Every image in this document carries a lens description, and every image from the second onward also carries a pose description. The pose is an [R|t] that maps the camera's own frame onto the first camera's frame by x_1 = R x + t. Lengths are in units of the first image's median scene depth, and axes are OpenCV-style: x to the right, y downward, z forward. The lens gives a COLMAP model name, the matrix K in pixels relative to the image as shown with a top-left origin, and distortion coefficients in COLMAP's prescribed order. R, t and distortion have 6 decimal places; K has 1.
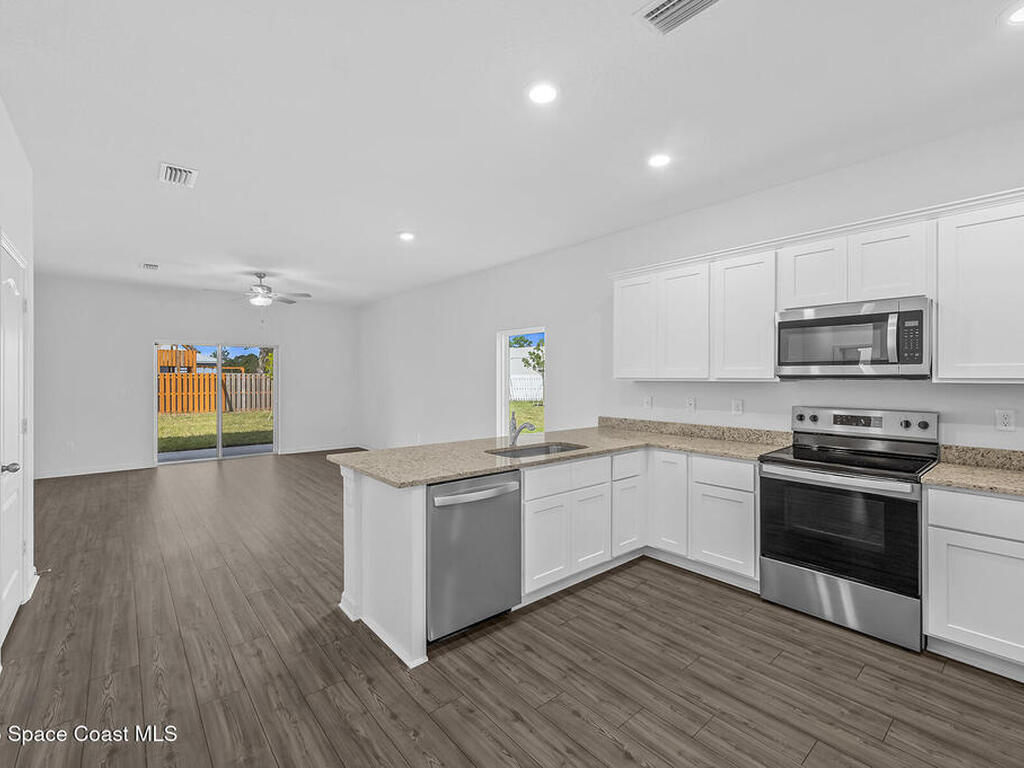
lens RADIAL K [[460.9, 0, 513.5], [0, 460.9, 383.3], [0, 0, 1]] dist [0.000290, 0.000025]
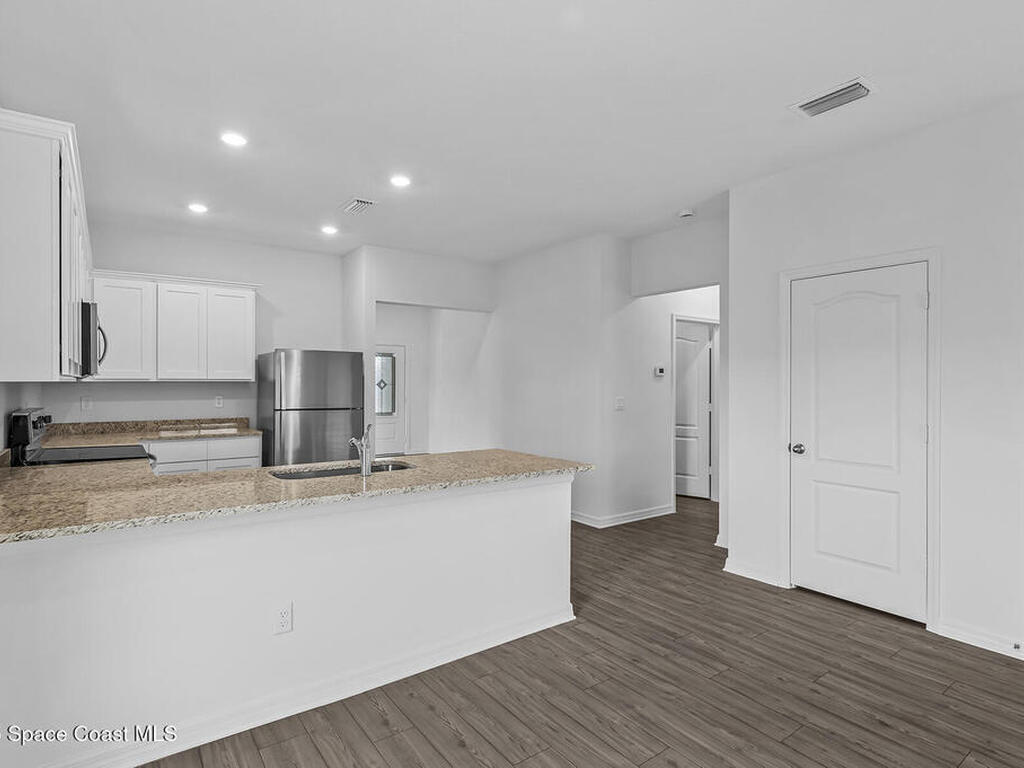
lens RADIAL K [[573.2, 0, 508.3], [0, 573.2, 379.0], [0, 0, 1]] dist [0.001457, 0.000121]
pose [[-0.995429, -0.001994, 0.095486, -0.354430], [-0.002433, 0.999987, -0.004477, -0.005701], [-0.095476, -0.004689, -0.995421, 2.207794]]
